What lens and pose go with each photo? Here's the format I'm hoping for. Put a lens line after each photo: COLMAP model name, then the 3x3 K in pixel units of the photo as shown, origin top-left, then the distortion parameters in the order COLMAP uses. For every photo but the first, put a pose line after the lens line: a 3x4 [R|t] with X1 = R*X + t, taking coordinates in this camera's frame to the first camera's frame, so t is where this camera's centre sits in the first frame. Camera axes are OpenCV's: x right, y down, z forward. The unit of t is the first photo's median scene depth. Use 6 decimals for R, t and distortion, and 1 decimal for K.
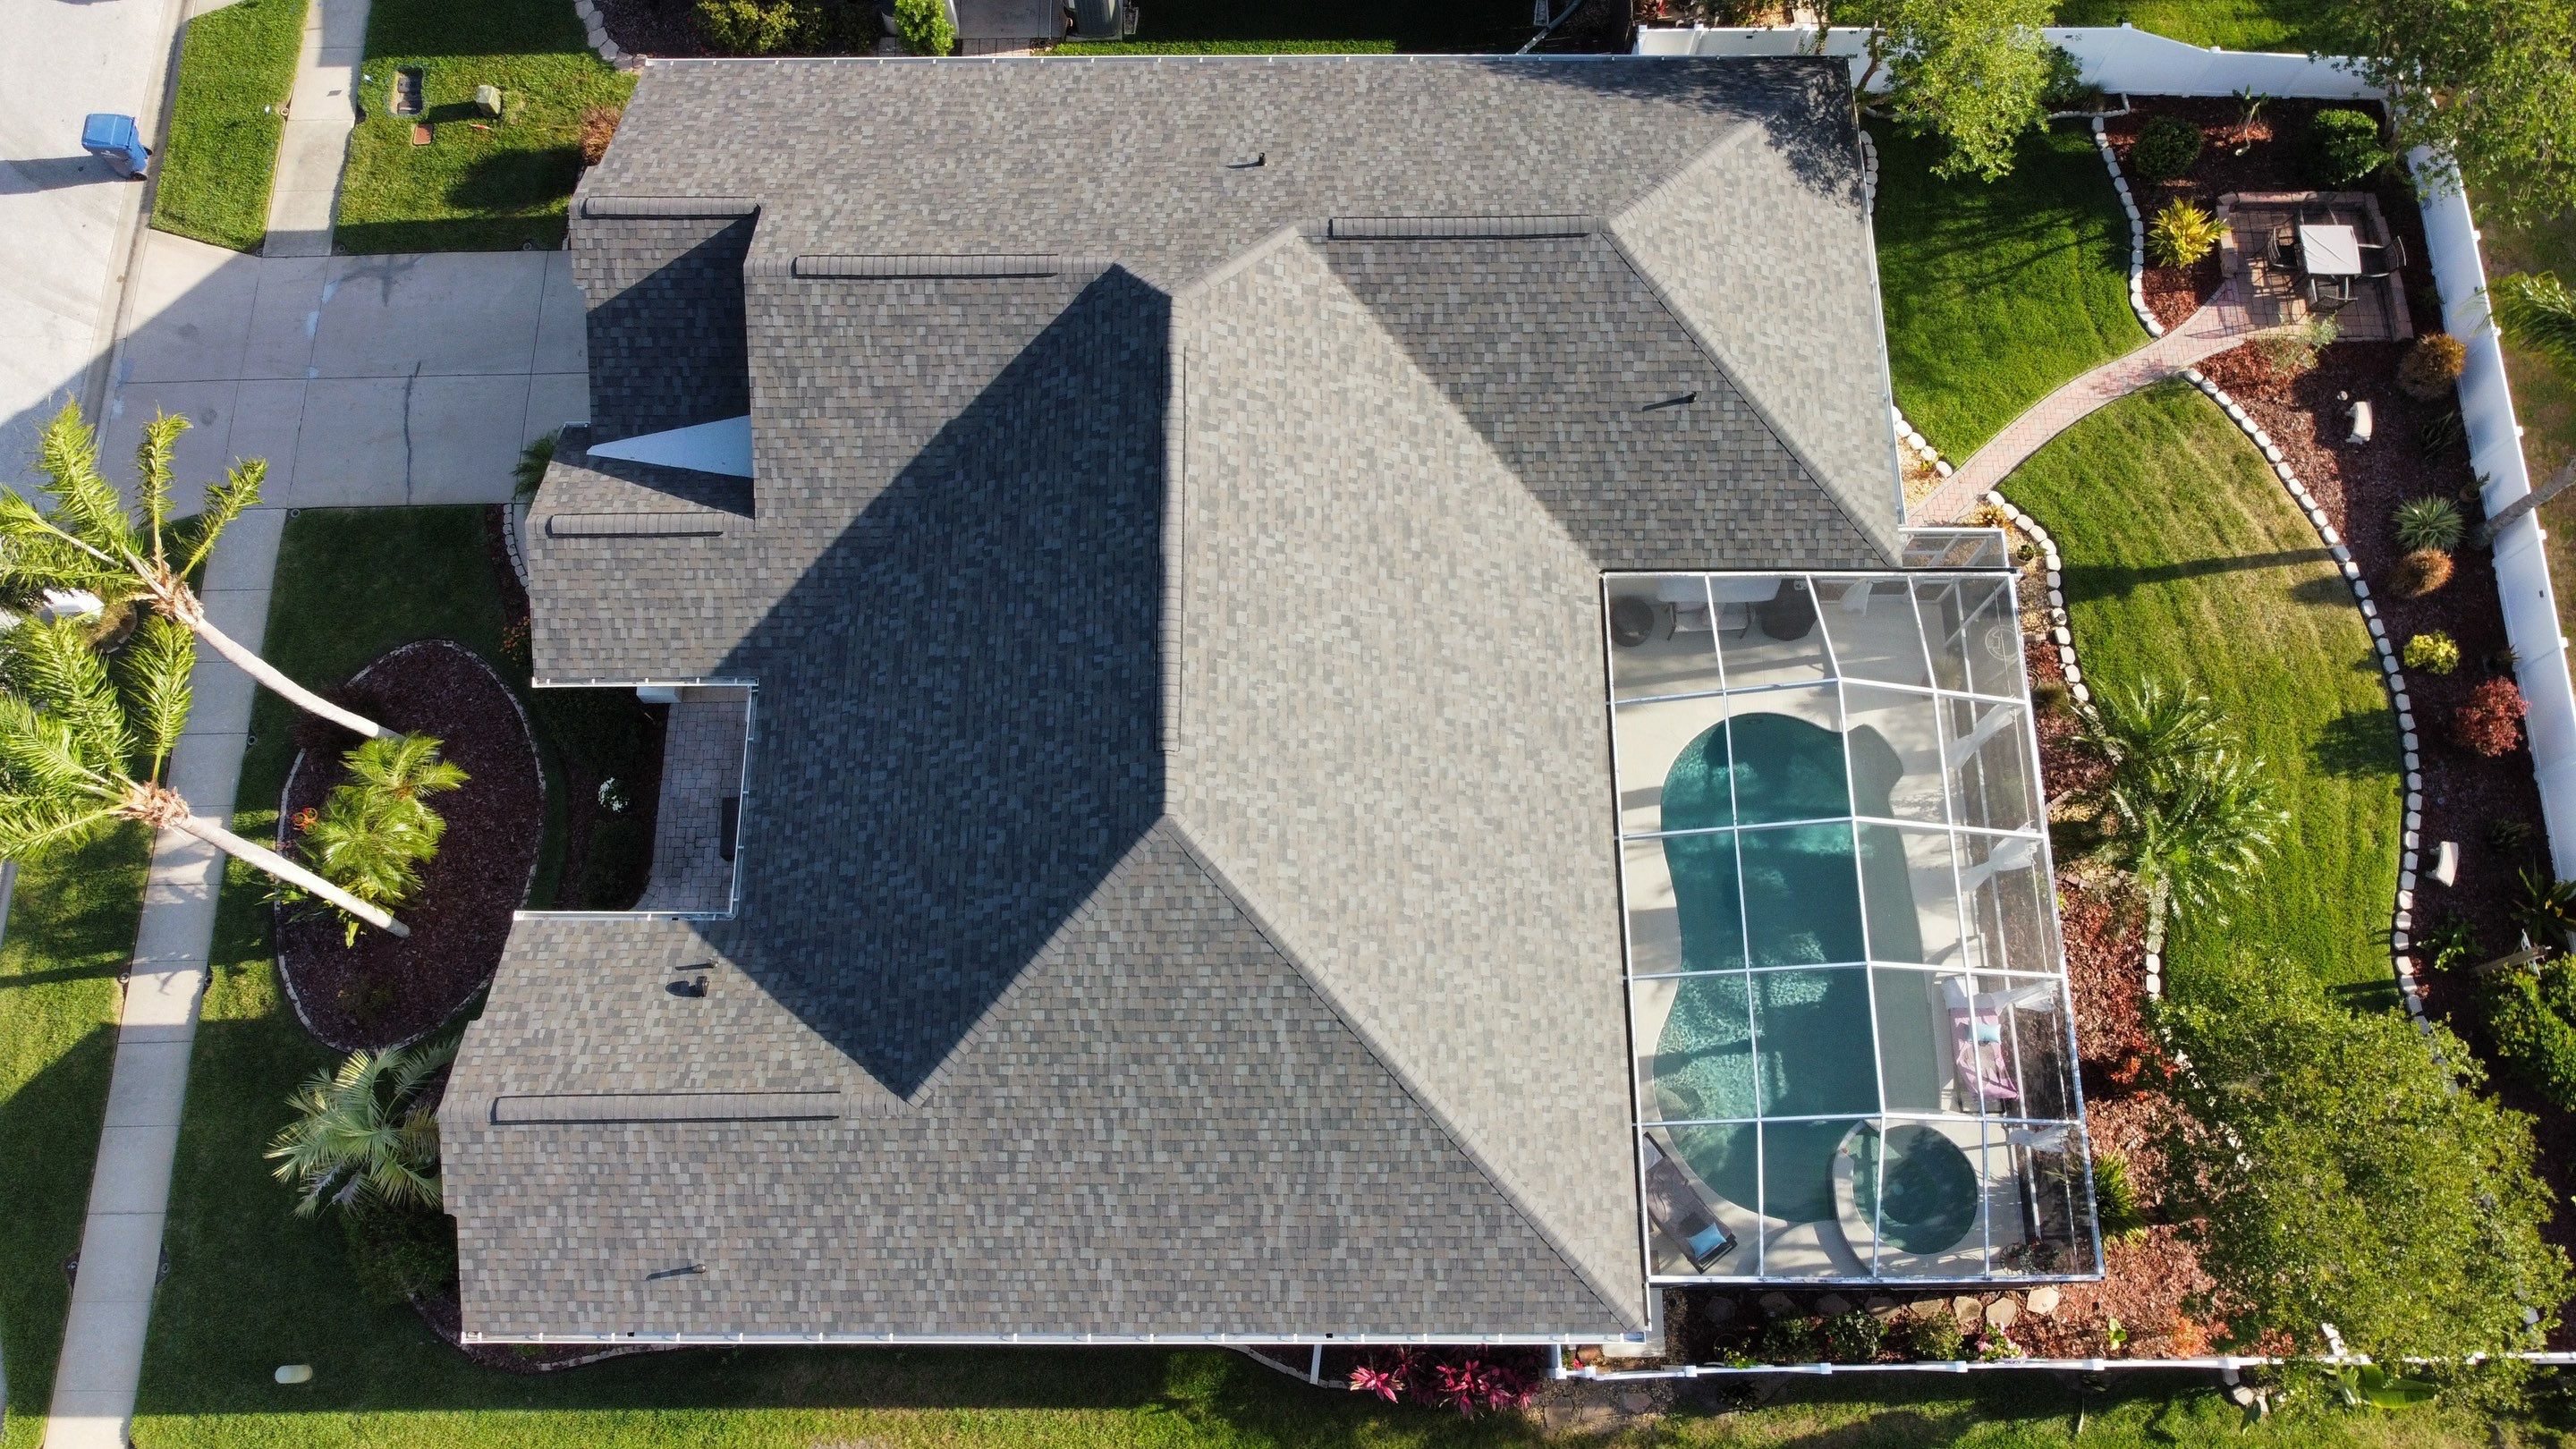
lens RADIAL K [[1952.0, 0, 1261.3], [0, 1952.0, 687.7], [0, 0, 1]] dist [0.015044, -0.022505]
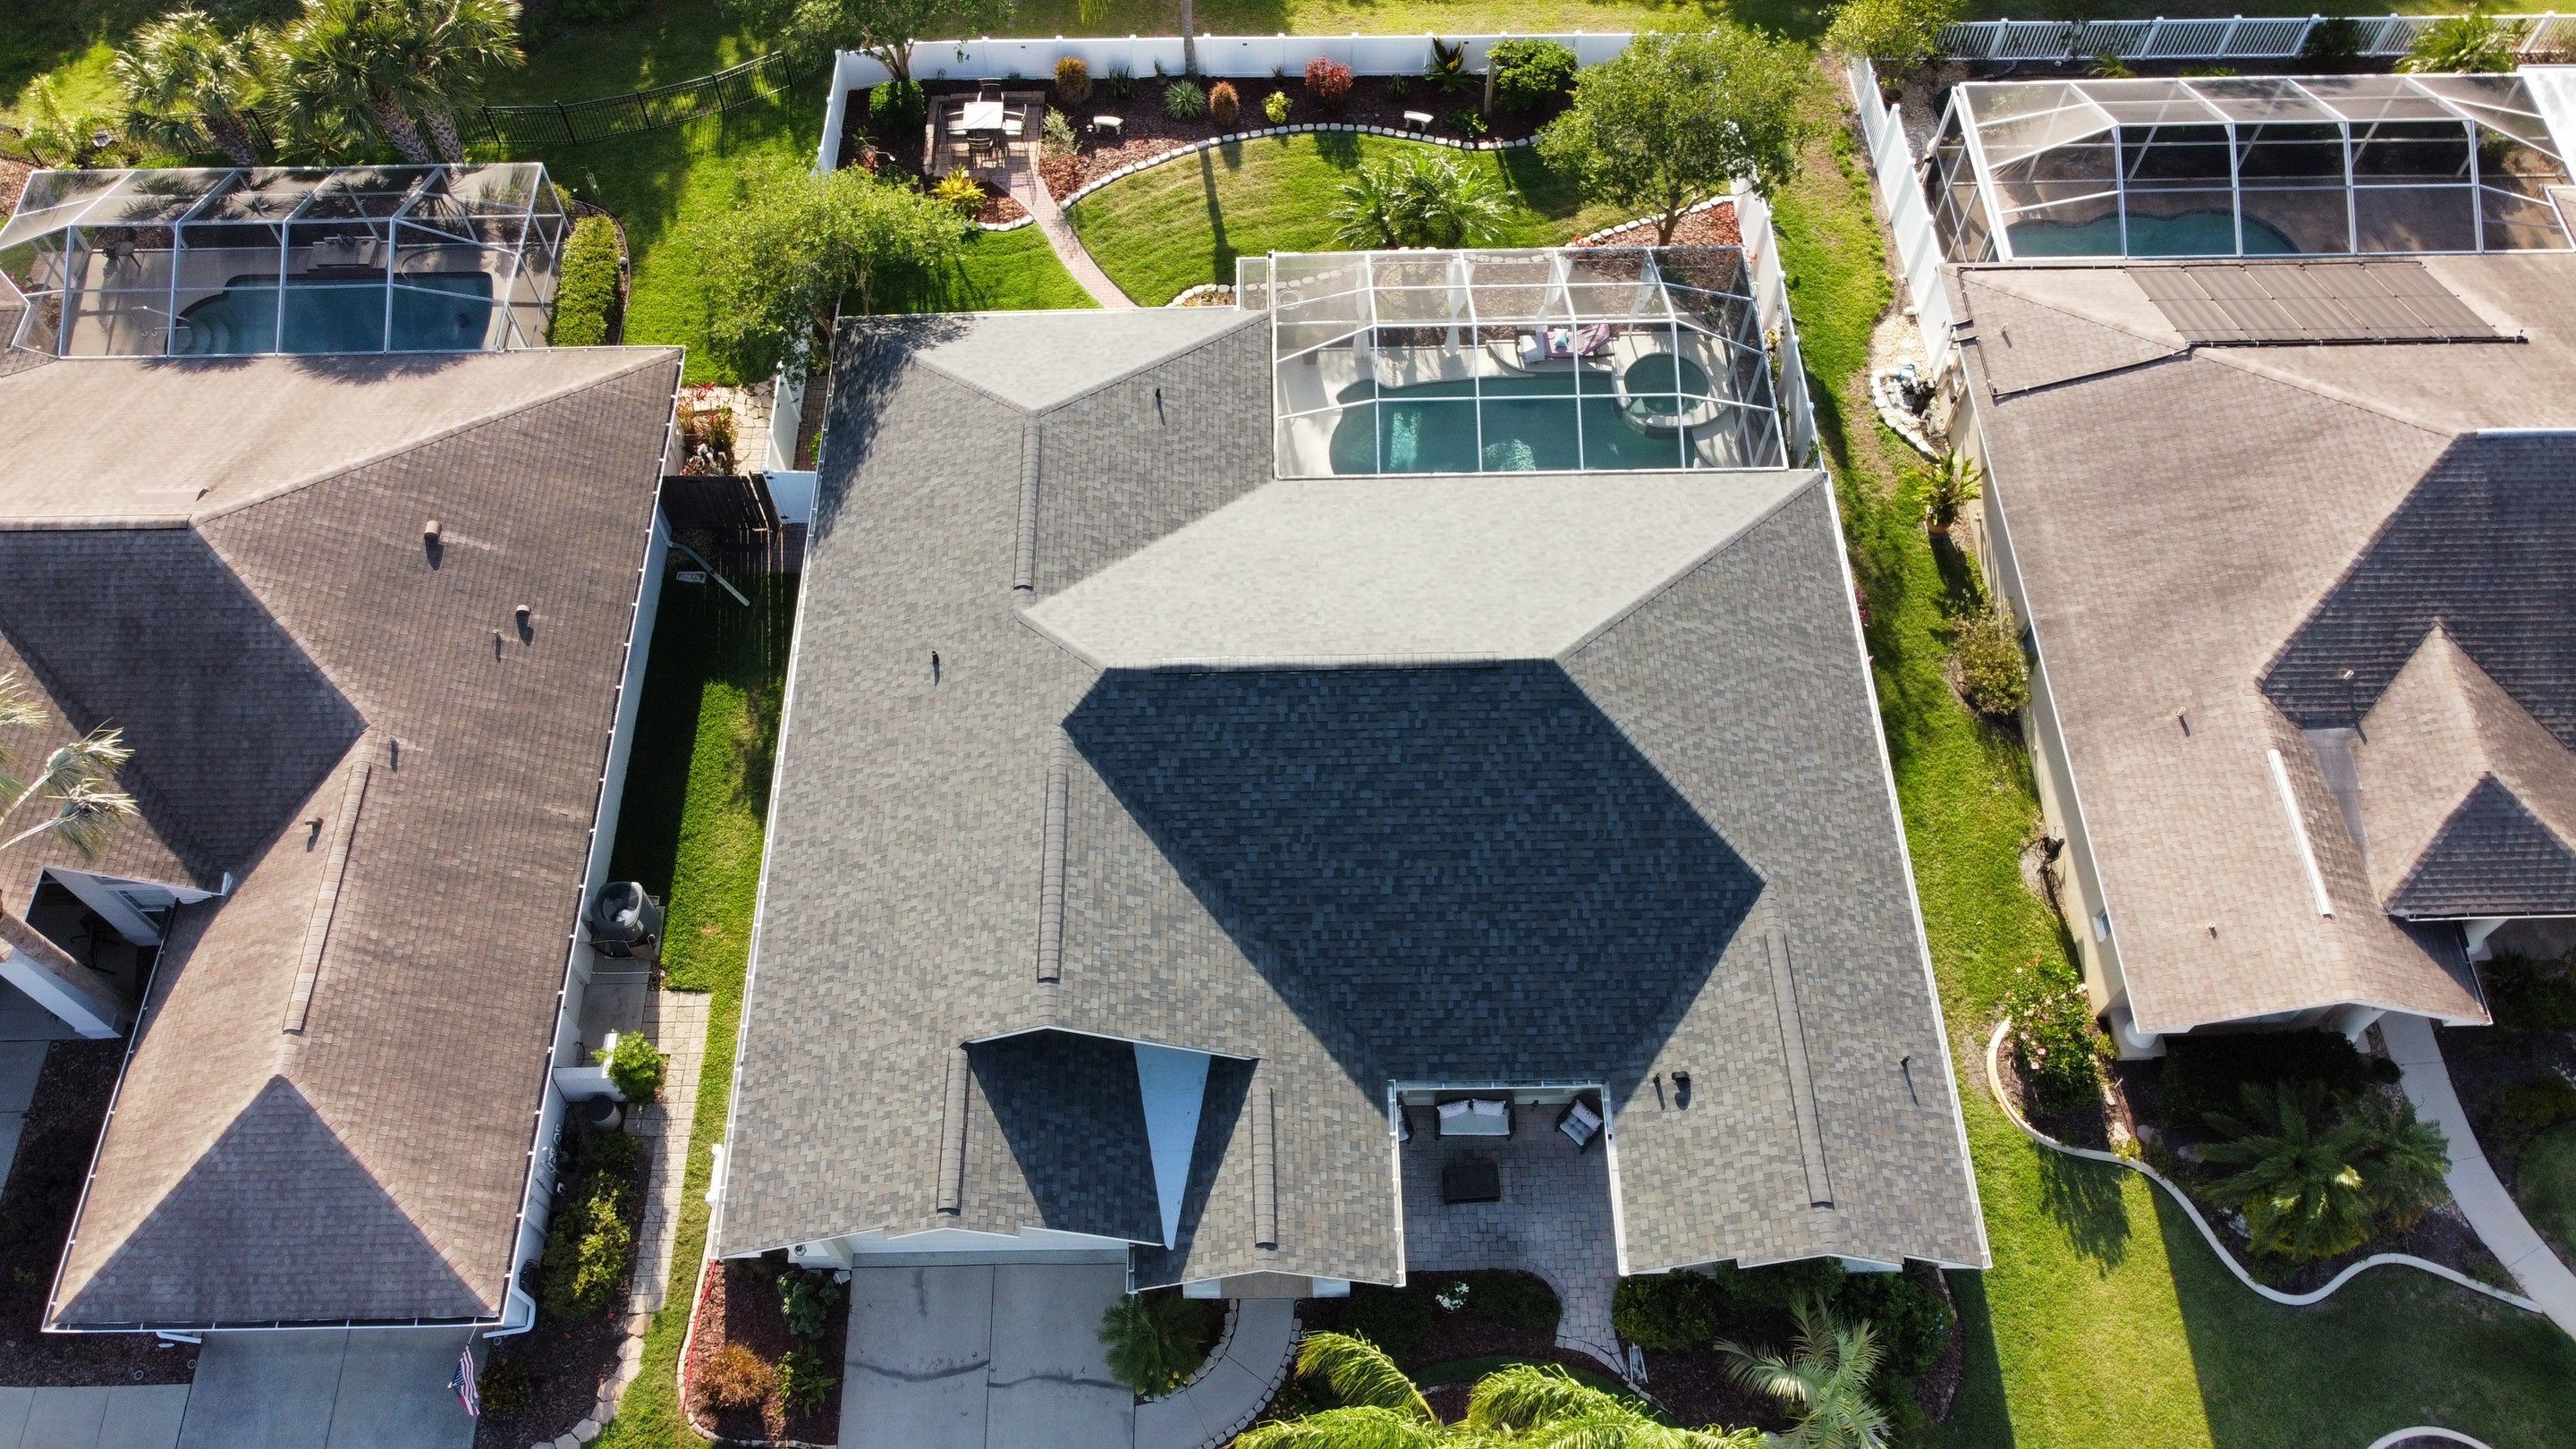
lens RADIAL K [[1952.0, 0, 1240.9], [0, 1952.0, 693.8], [0, 0, 1]] dist [0.015044, -0.022505]
pose [[-0.006408, -0.848721, 0.528802, -0.633528], [0.952805, 0.155323, 0.260838, -0.394176], [-0.303514, 0.505517, 0.807670, 0.008568]]
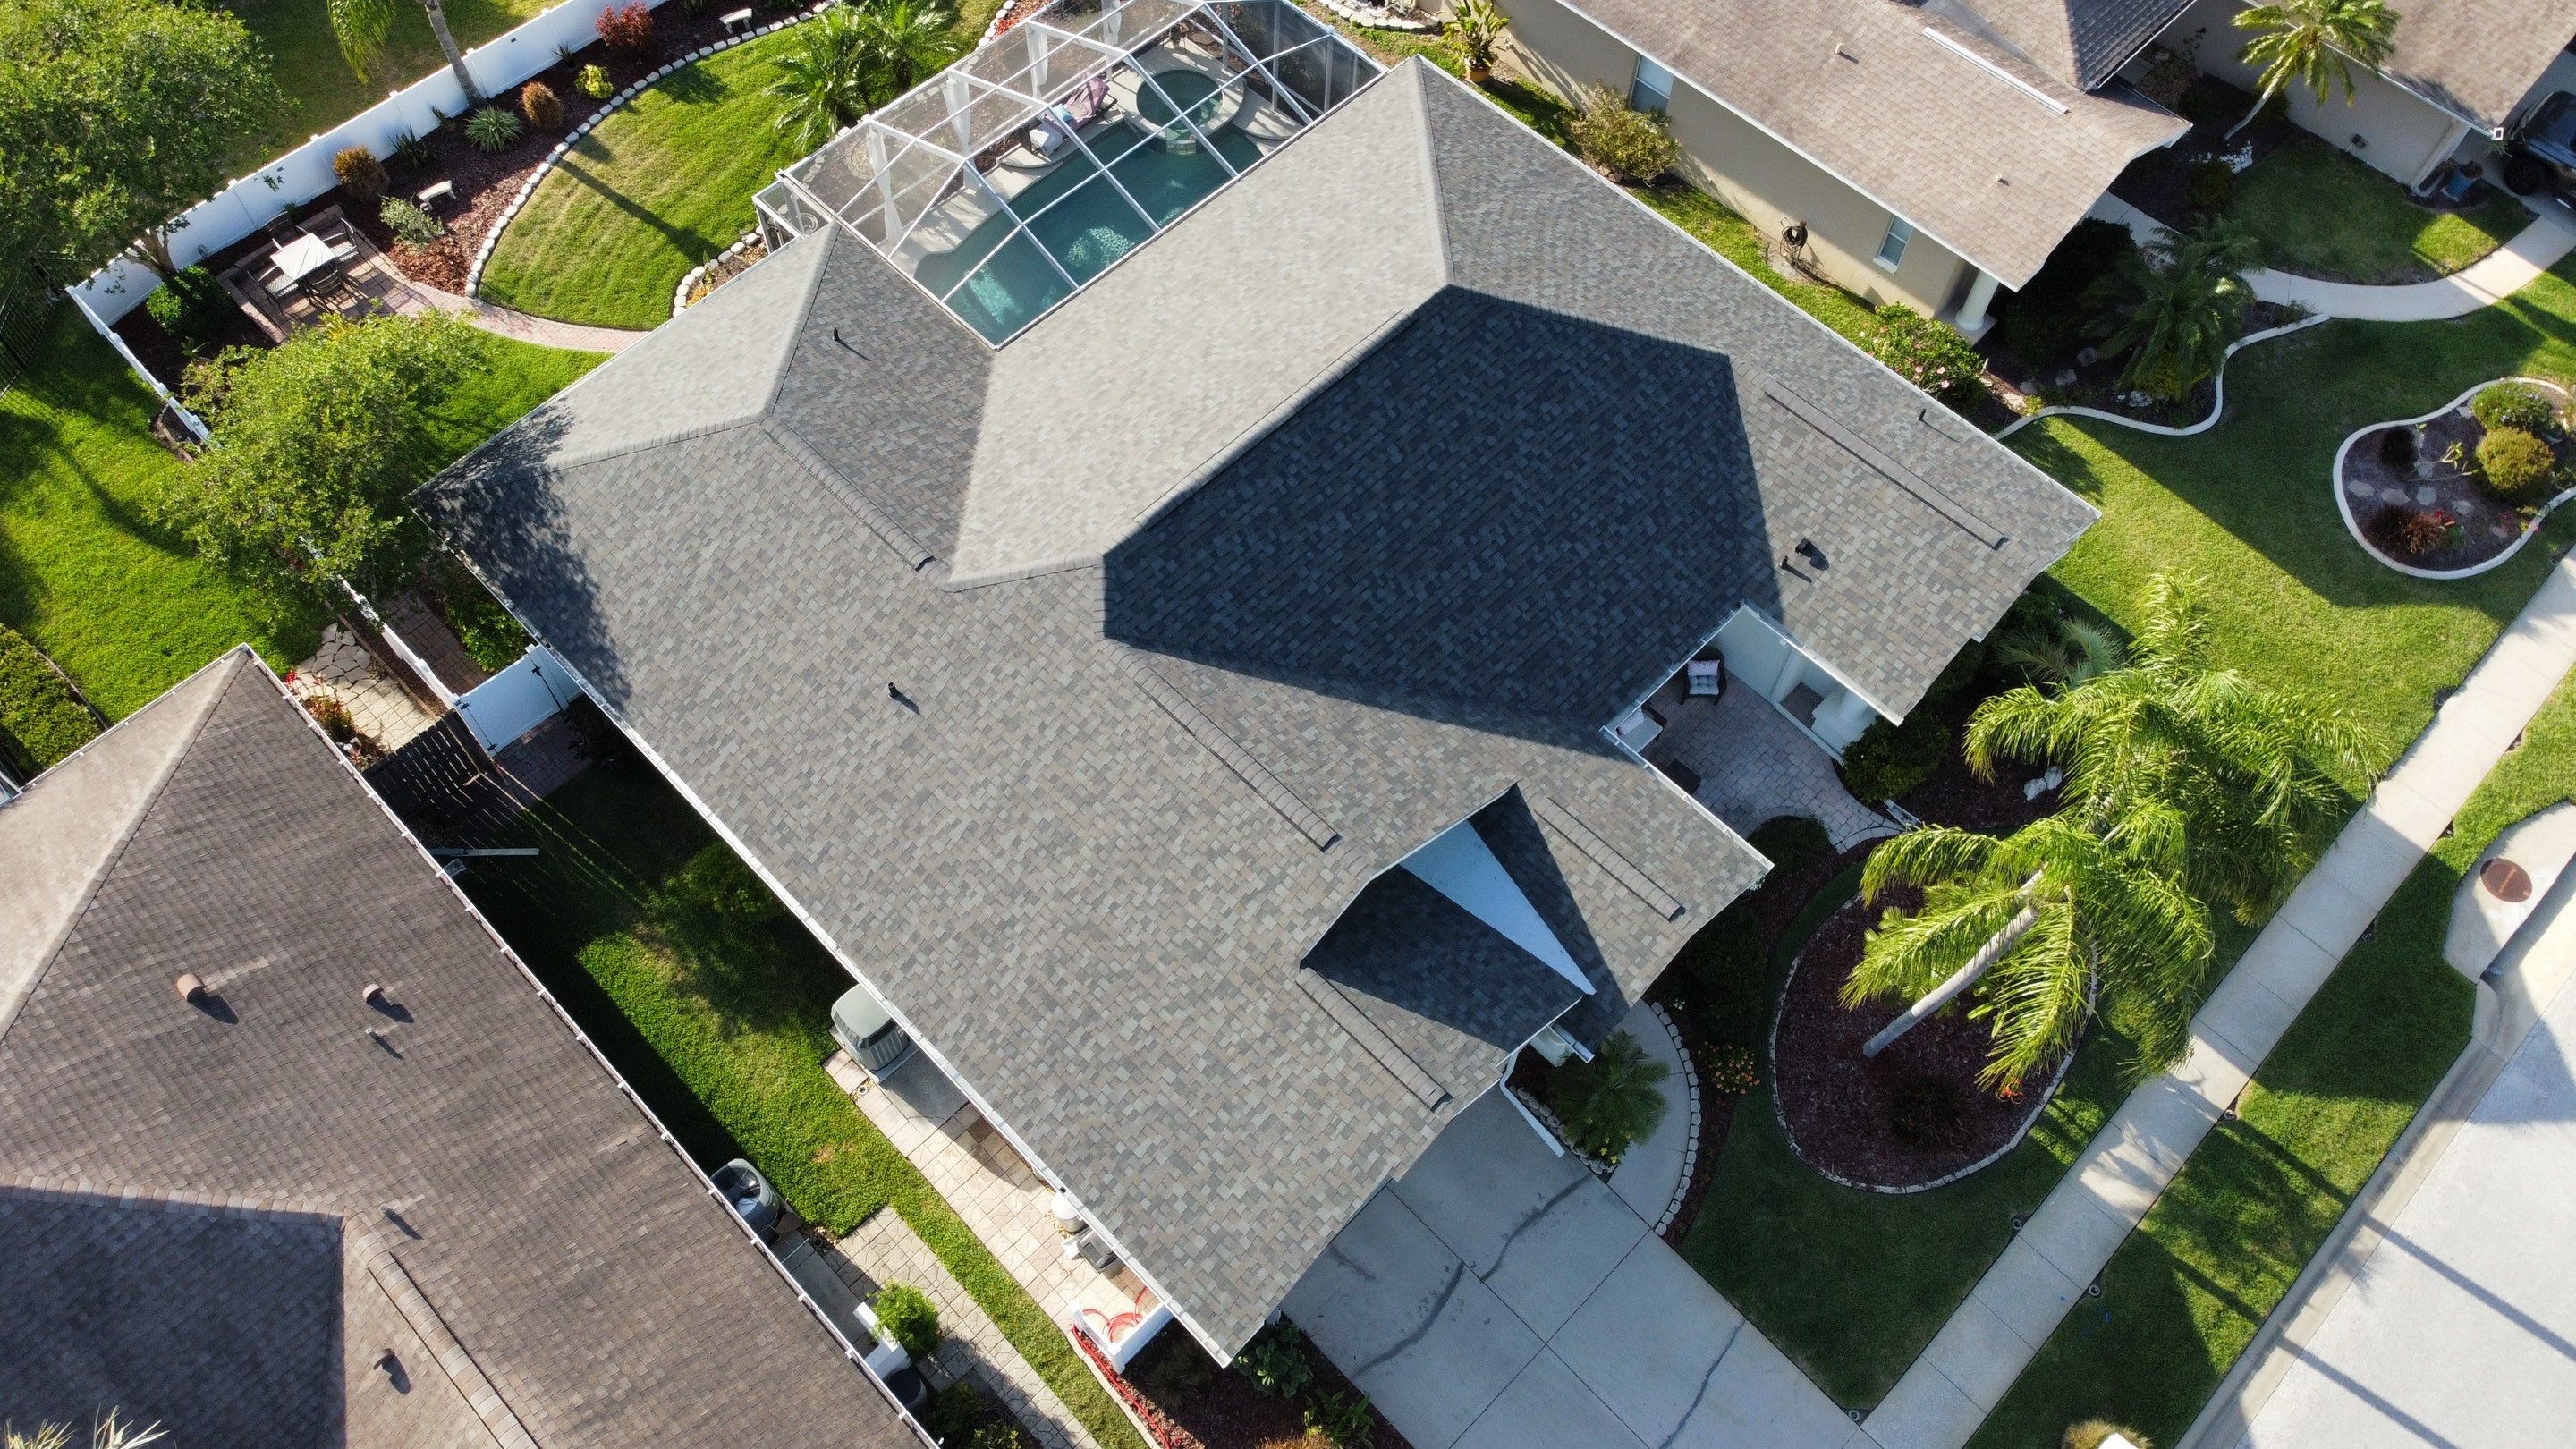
lens RADIAL K [[1952.0, 0, 1246.8], [0, 1952.0, 706.3], [0, 0, 1]] dist [0.015044, -0.022505]
pose [[-0.701561, -0.609884, 0.368582, -0.485028], [0.675568, -0.404633, 0.616344, -0.749861], [-0.226758, 0.681406, 0.695893, 0.282362]]
